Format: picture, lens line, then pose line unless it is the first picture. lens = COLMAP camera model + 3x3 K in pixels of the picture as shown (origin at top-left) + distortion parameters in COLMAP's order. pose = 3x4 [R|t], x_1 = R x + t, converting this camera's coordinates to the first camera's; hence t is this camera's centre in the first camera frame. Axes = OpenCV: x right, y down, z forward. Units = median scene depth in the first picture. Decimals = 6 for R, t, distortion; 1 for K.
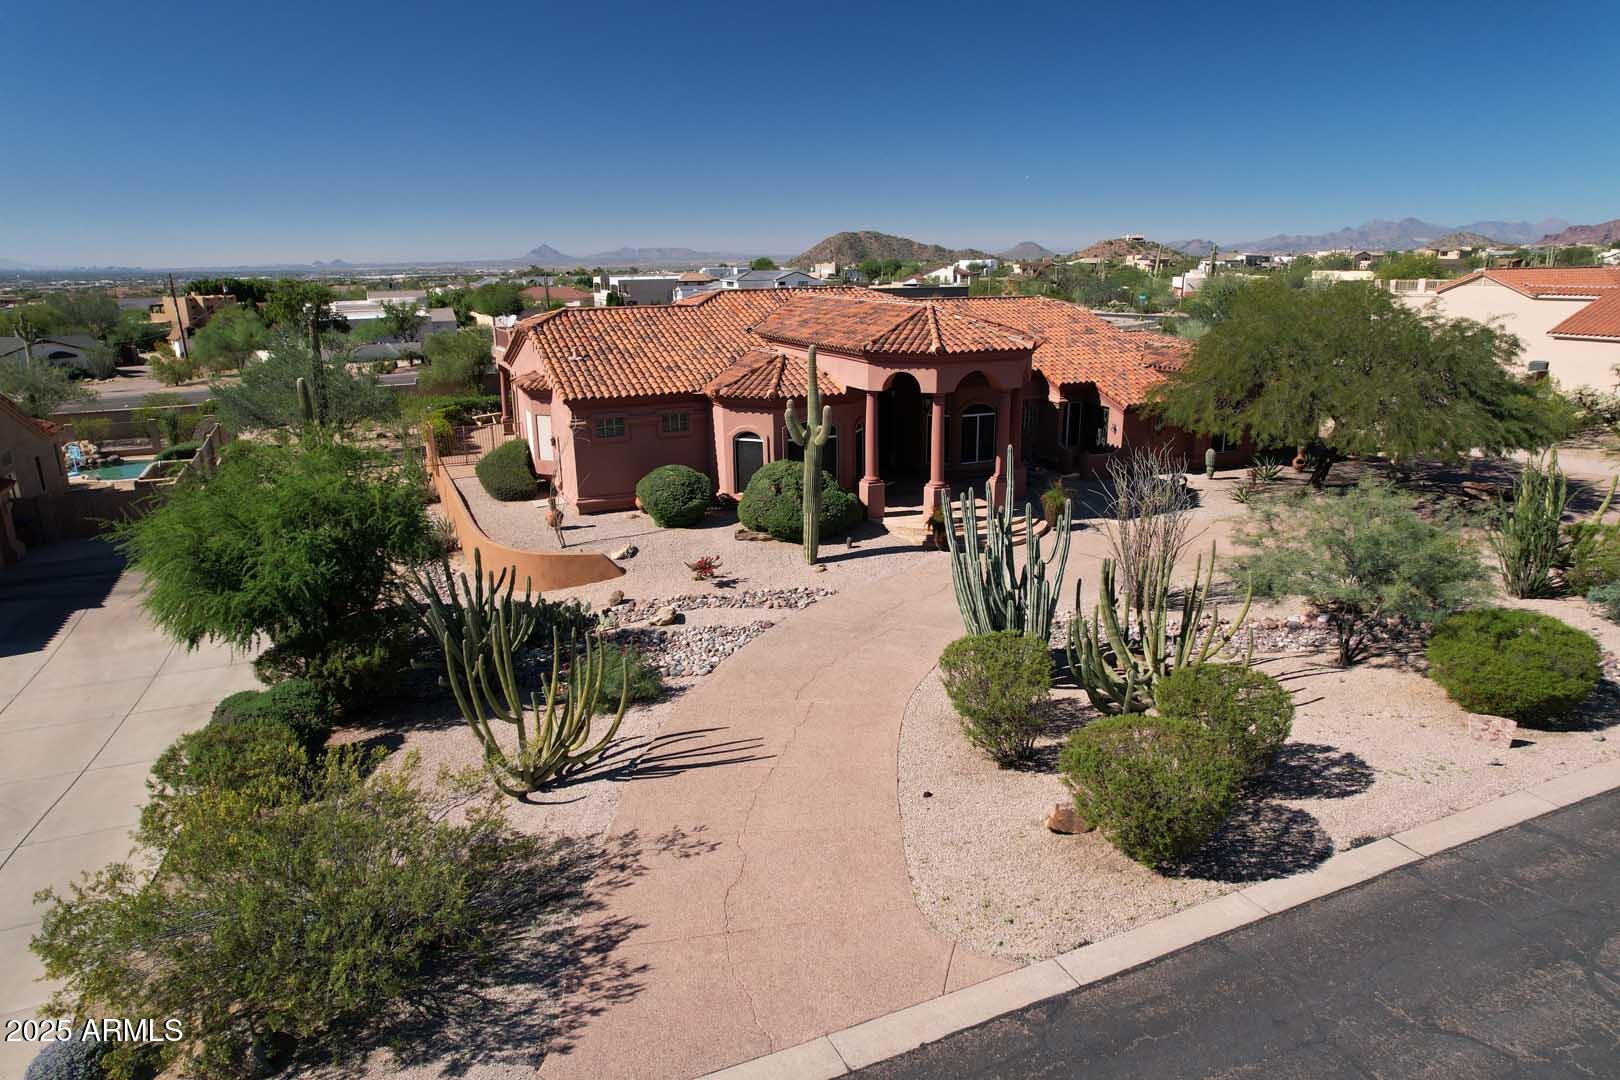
lens RADIAL K [[1035.6, 0, 811.4], [0, 1035.6, 541.9], [0, 0, 1]] dist [-0.077544, 0.067954]
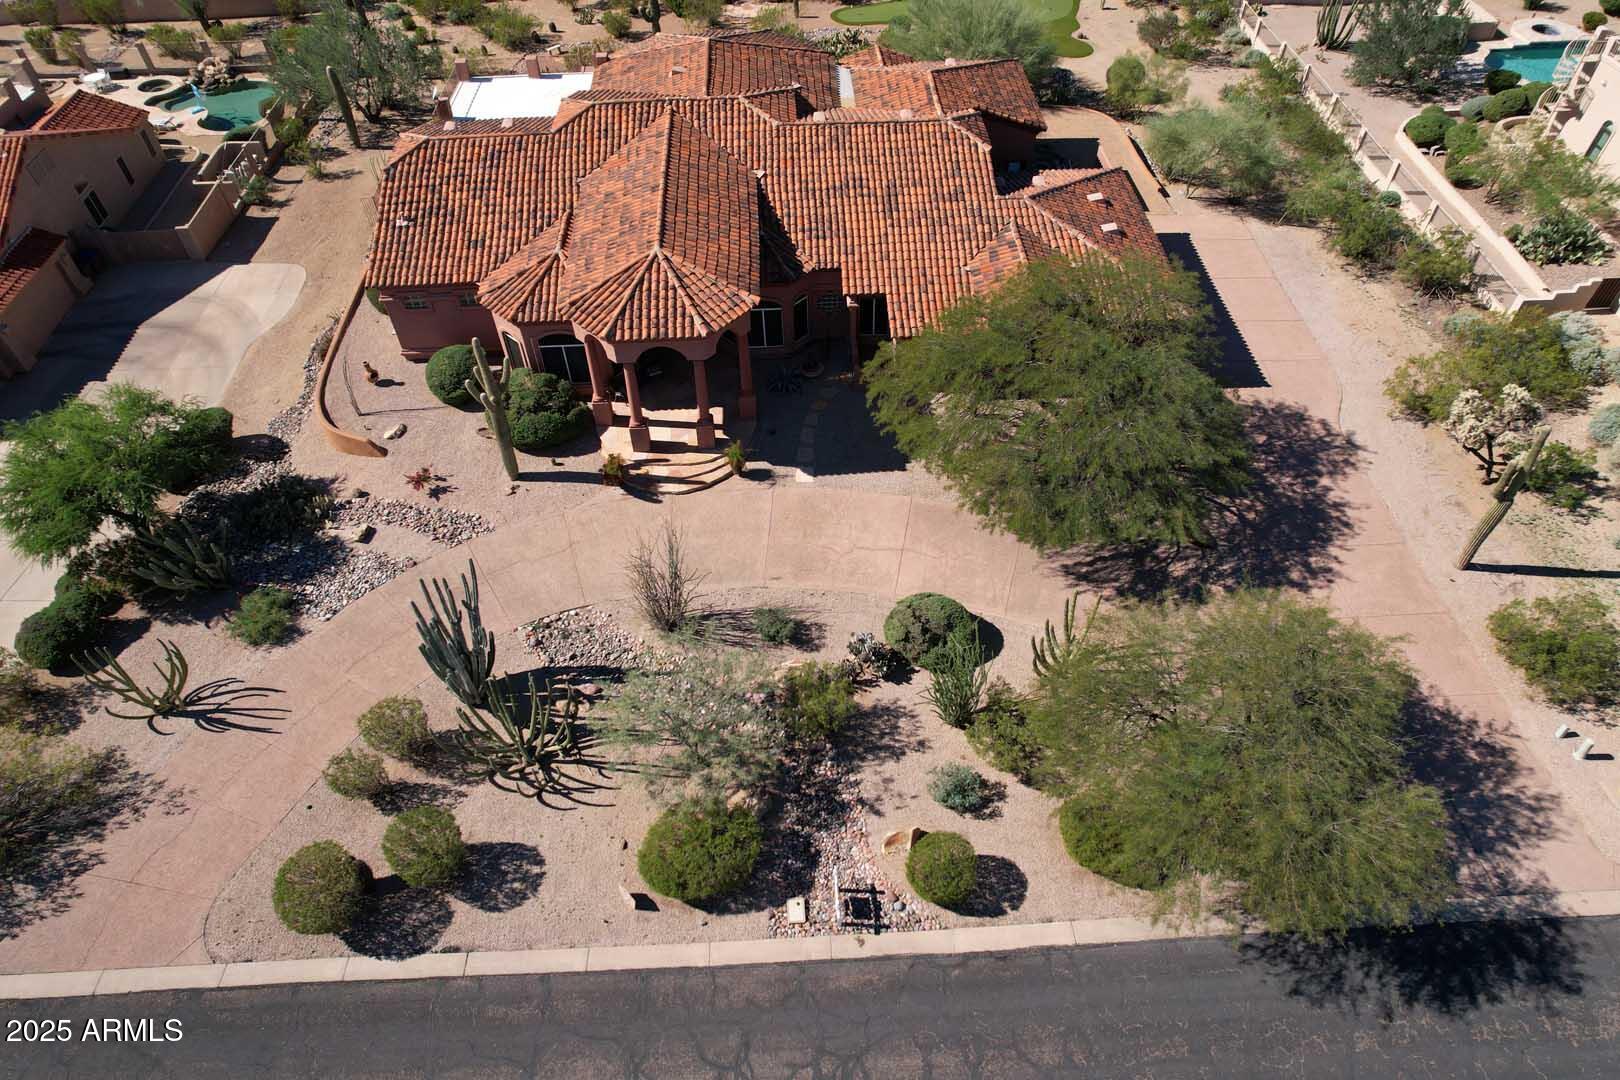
lens RADIAL K [[1025.1, 0, 813.3], [0, 1025.1, 545.8], [0, 0, 1]] dist [-0.072004, 0.062708]
pose [[0.930128, 0.270327, -0.248567, 0.640166], [-0.094211, 0.829854, 0.549969, -0.600448], [0.354946, -0.488124, 0.797338, 0.090355]]
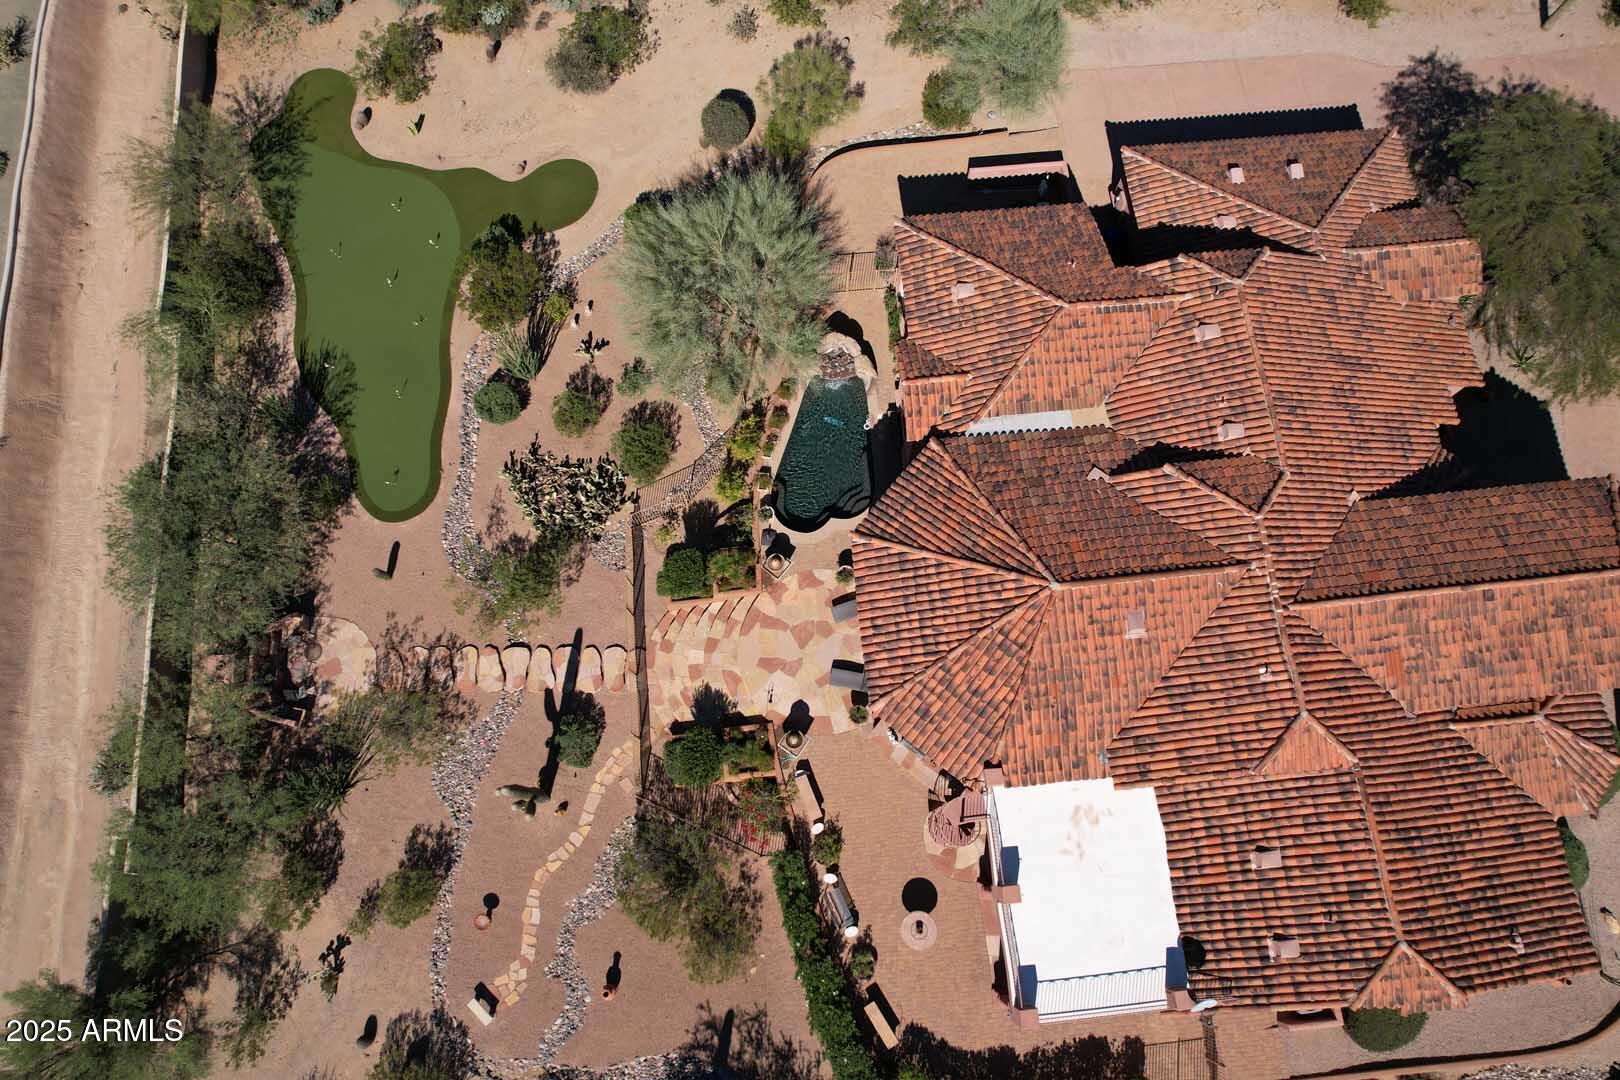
lens RADIAL K [[1031.9, 0, 810.0], [0, 1031.9, 540.0], [0, 0, 1]] dist [-0.074466, 0.070190]
pose [[0.317993, -0.905038, 0.282467, -0.388878], [0.263205, 0.370491, 0.890763, -1.357168], [-0.910826, -0.208910, 0.356024, 1.449056]]
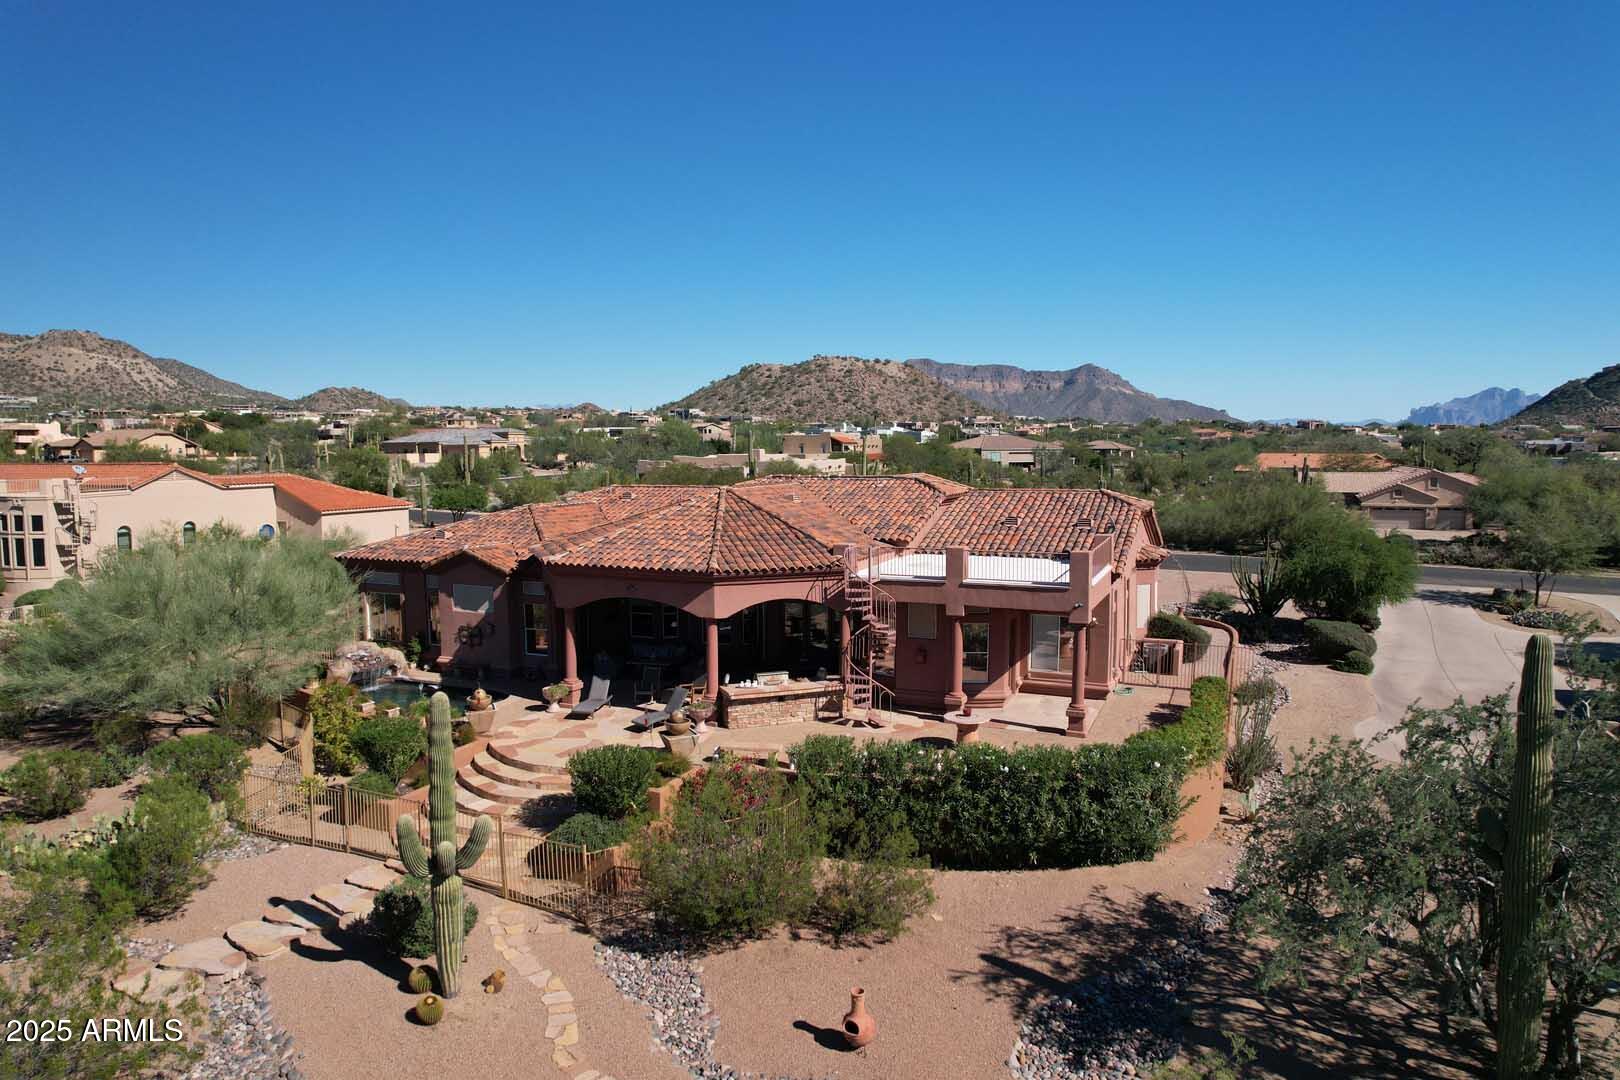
lens RADIAL K [[1035.6, 0, 811.4], [0, 1035.6, 541.9], [0, 0, 1]] dist [-0.077544, 0.067954]
pose [[-0.667221, -0.058310, 0.742574, -0.959642], [0.211850, 0.940903, 0.264236, -0.607659], [-0.714098, 0.333618, -0.615438, 2.211228]]
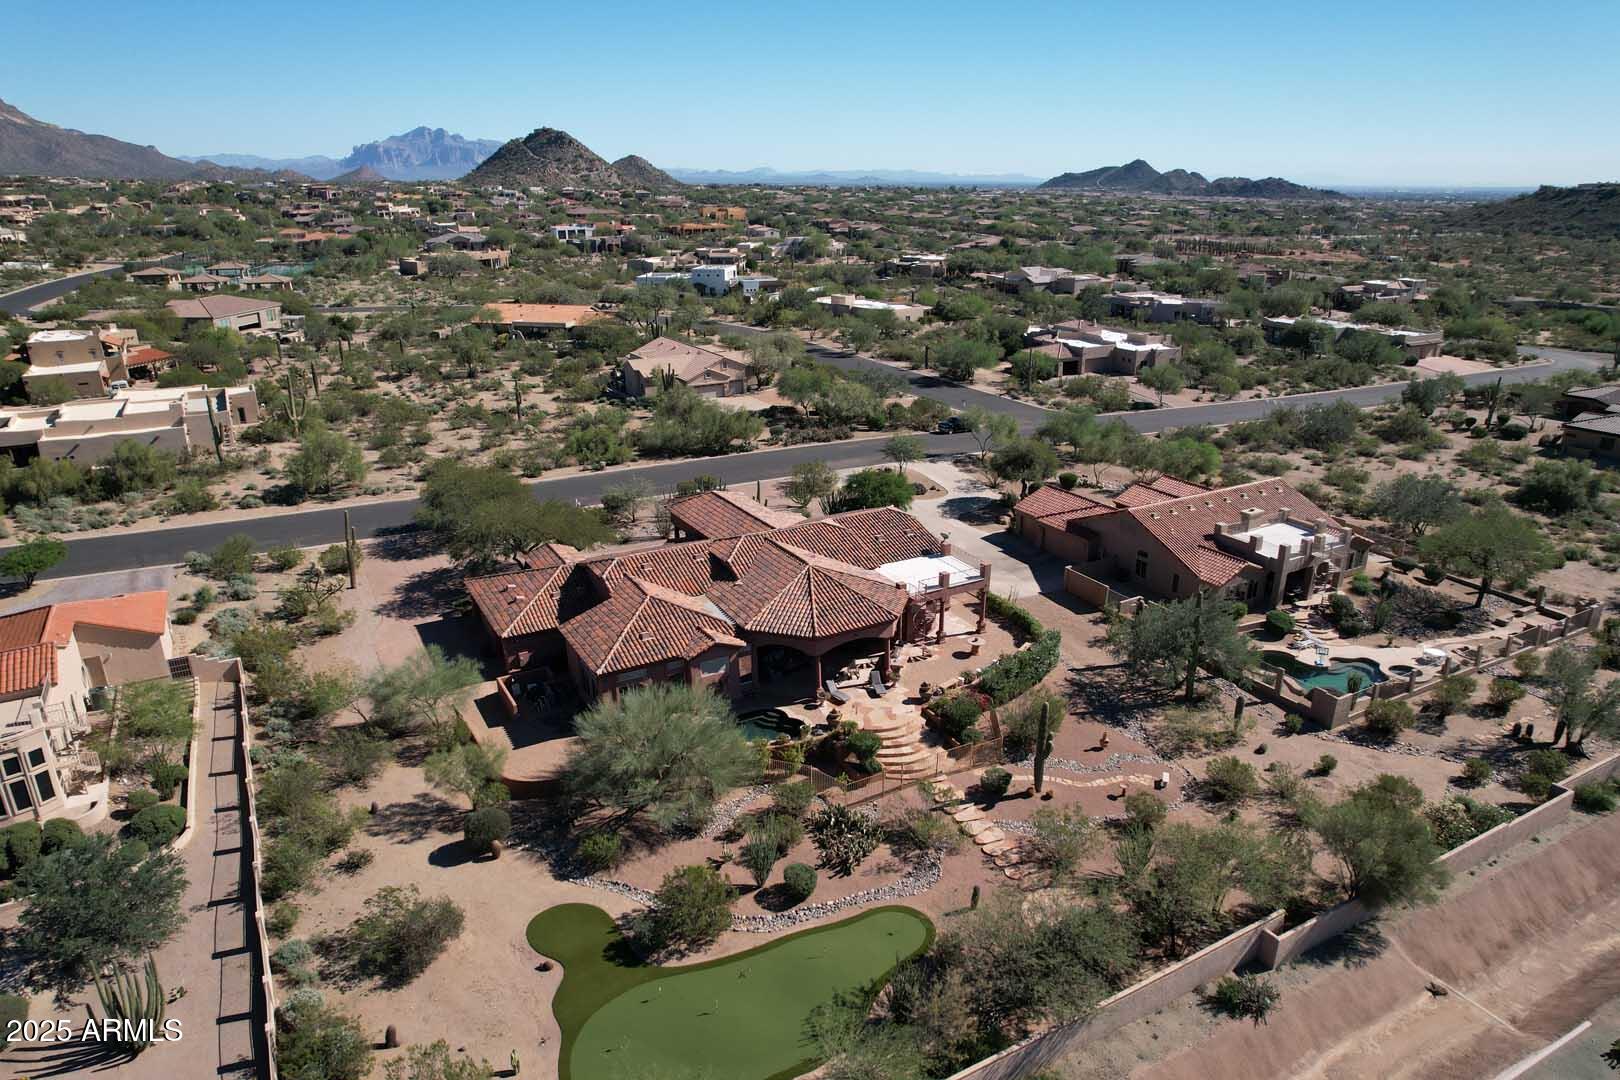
lens RADIAL K [[1035.6, 0, 811.4], [0, 1035.6, 541.9], [0, 0, 1]] dist [-0.077544, 0.067954]
pose [[-0.995735, 0.040825, -0.082730, 0.095768], [-0.014601, 0.815716, 0.578269, -1.631872], [0.091092, 0.577011, -0.811641, 3.243978]]
